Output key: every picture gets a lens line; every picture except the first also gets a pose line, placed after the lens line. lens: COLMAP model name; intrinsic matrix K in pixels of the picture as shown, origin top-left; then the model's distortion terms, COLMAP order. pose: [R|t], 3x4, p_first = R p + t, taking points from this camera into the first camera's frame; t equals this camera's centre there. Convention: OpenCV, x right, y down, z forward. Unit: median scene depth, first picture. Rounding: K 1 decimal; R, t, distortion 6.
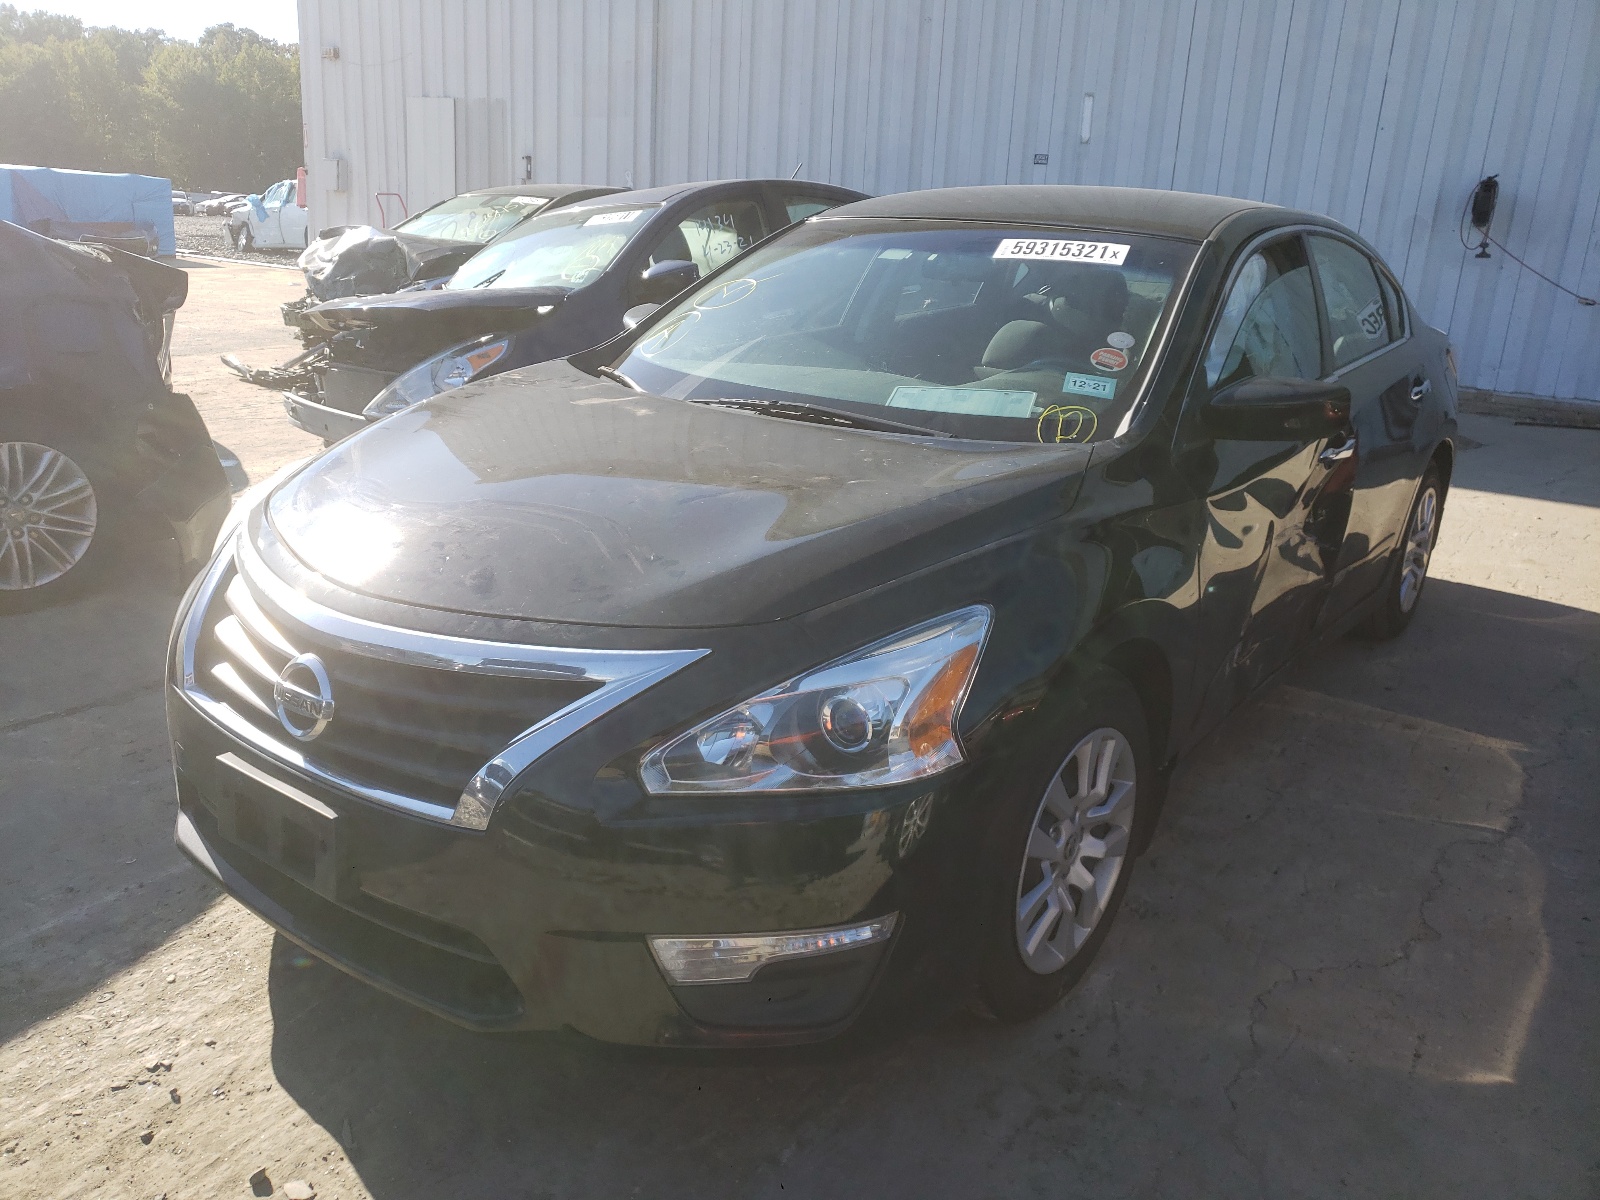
lens RADIAL K [[1222.4, 0, 801.3], [0, 1222.4, 577.9], [0, 0, 1]] dist [0.026211, 0.001544]
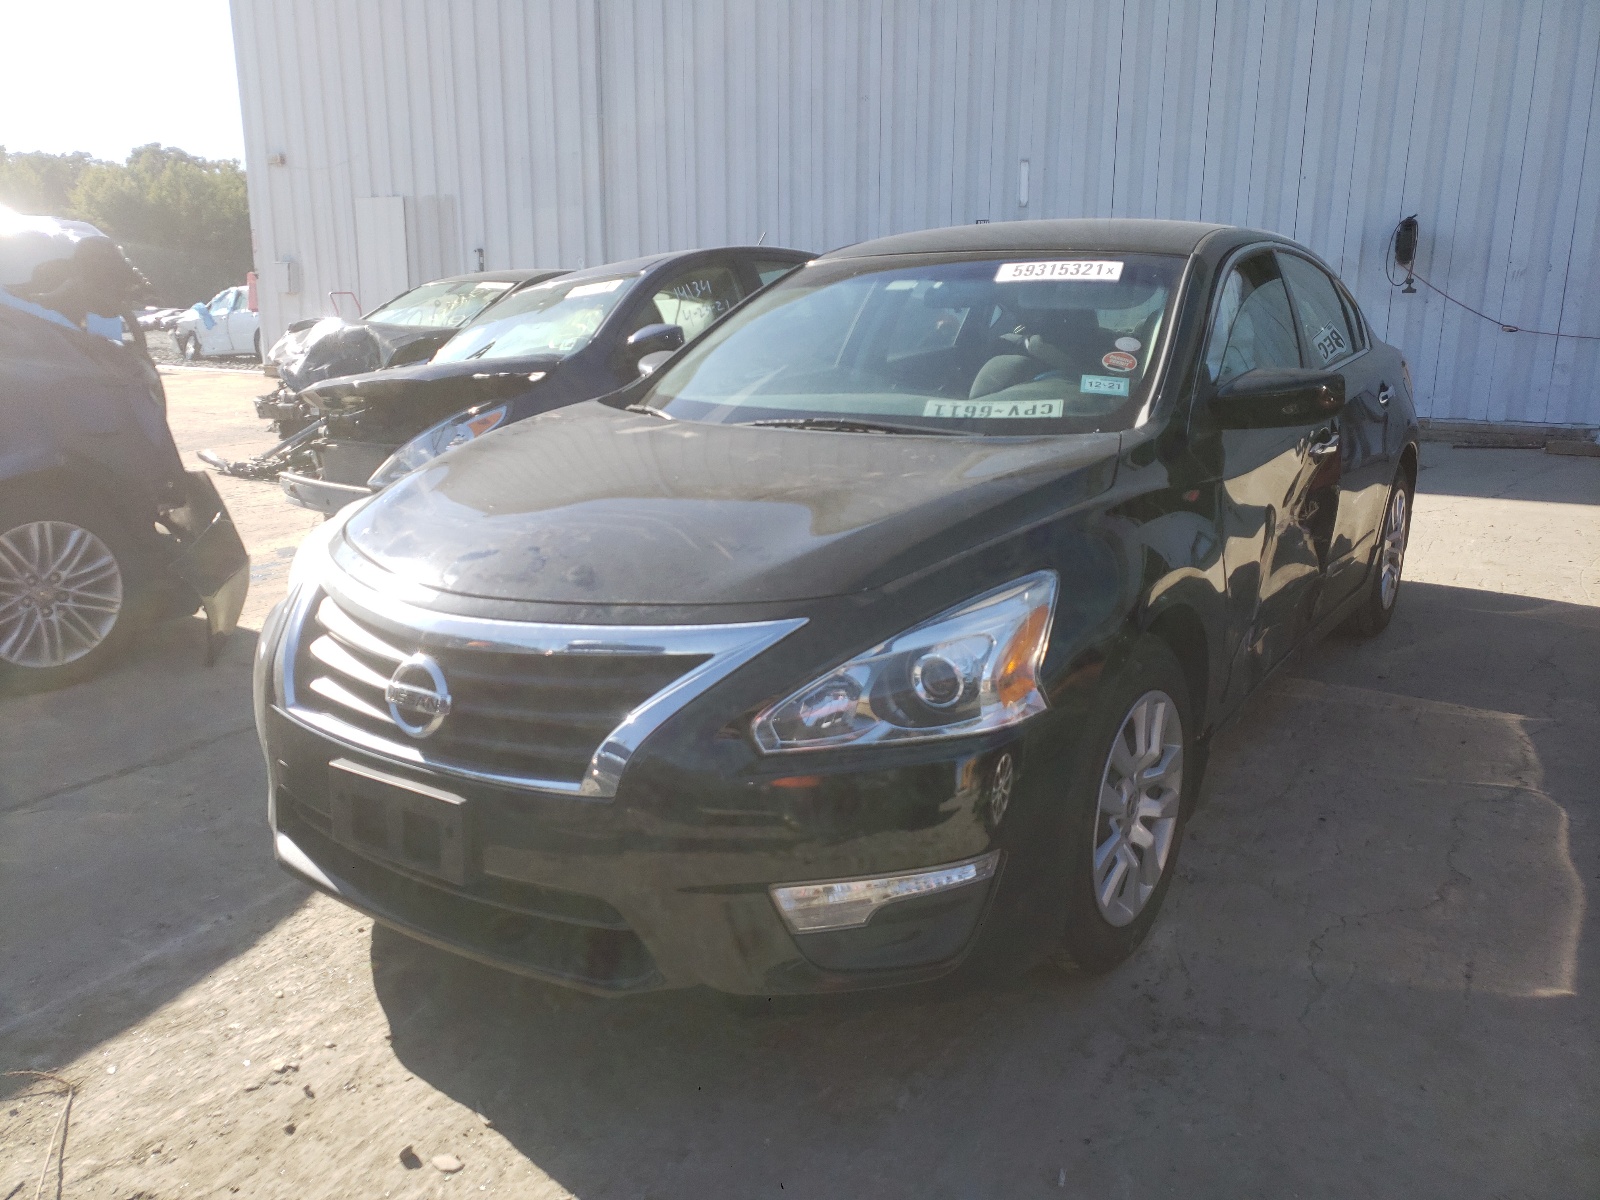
lens RADIAL K [[1217.5, 0, 800.0], [0, 1217.5, 600.0], [0, 0, 1]] dist [0.036299, -0.006934]
pose [[0.997243, -0.062210, 0.040456, -0.074652], [0.064120, 0.996799, -0.047752, 0.055797], [-0.037355, 0.050215, 0.998040, -0.042389]]
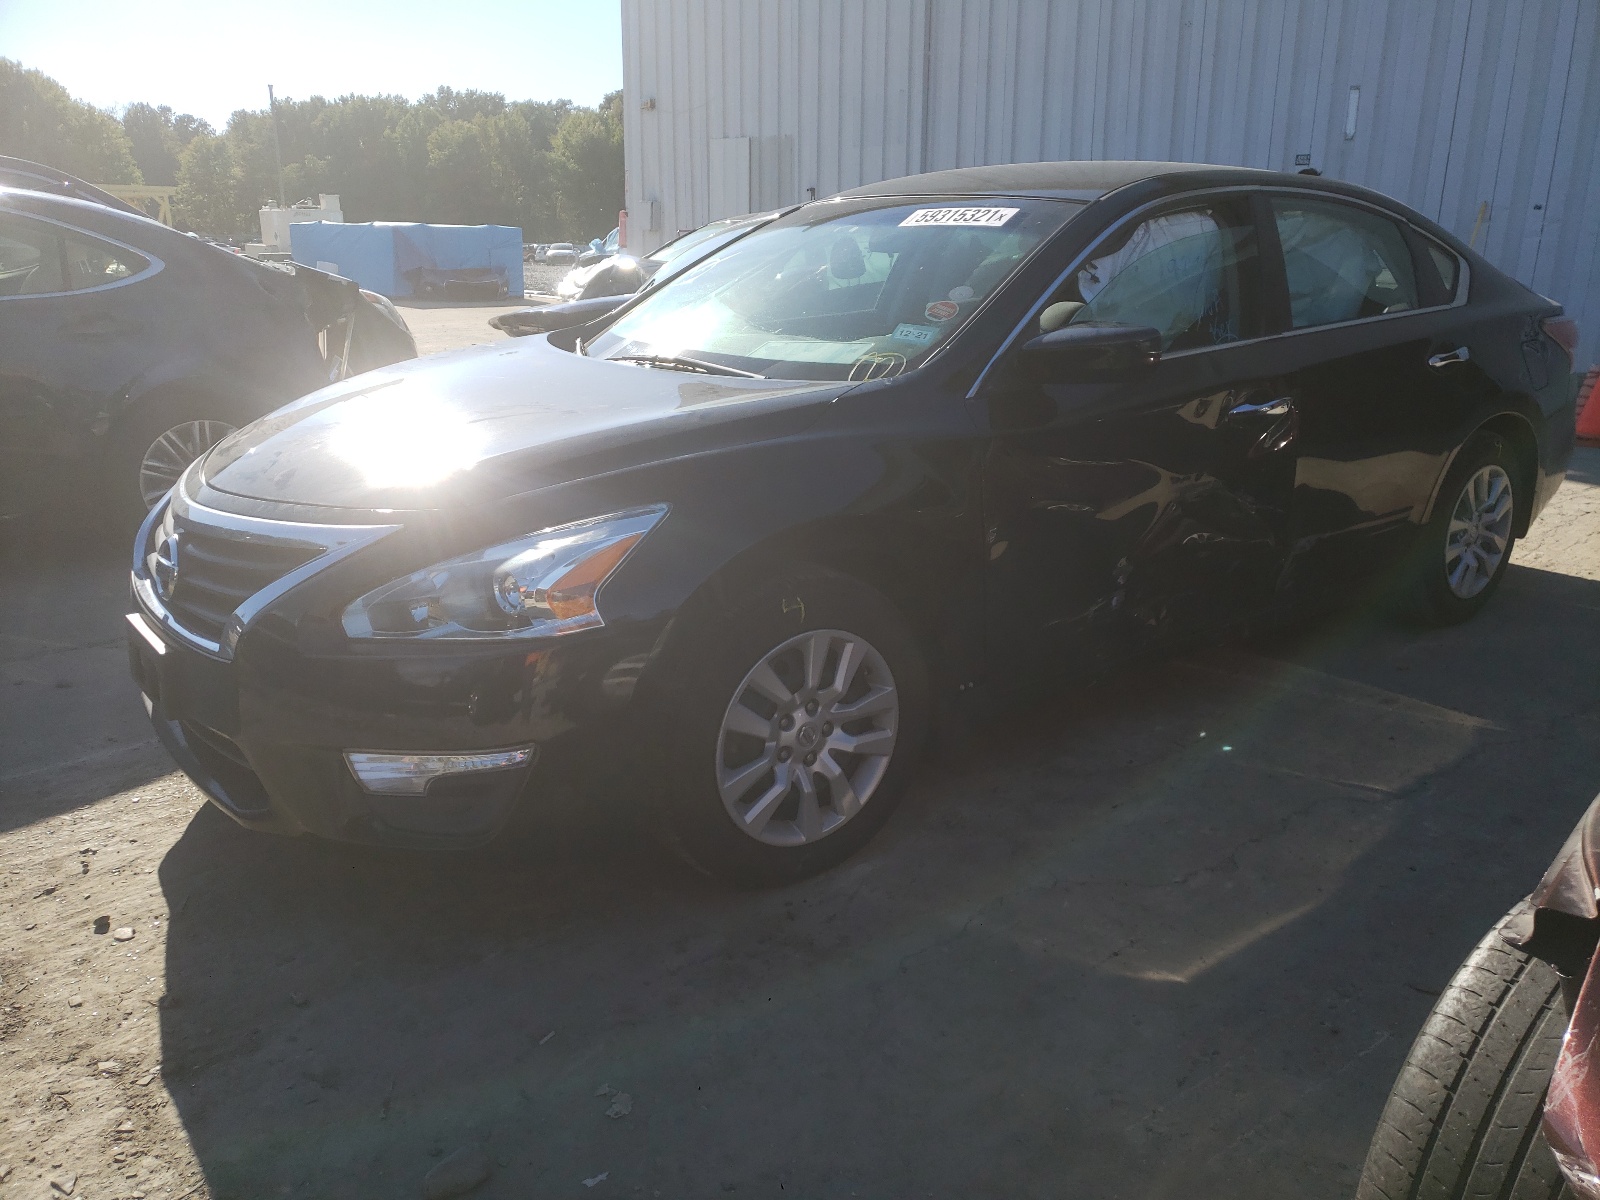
lens RADIAL K [[1237.2, 0, 859.7], [0, 1237.2, 597.5], [0, 0, 1]] dist [0.055043, -0.063761]
pose [[0.968056, 0.029754, -0.248961, 0.407597], [-0.033786, 0.999358, -0.011936, 0.079096], [0.248445, 0.019966, 0.968440, -0.059792]]
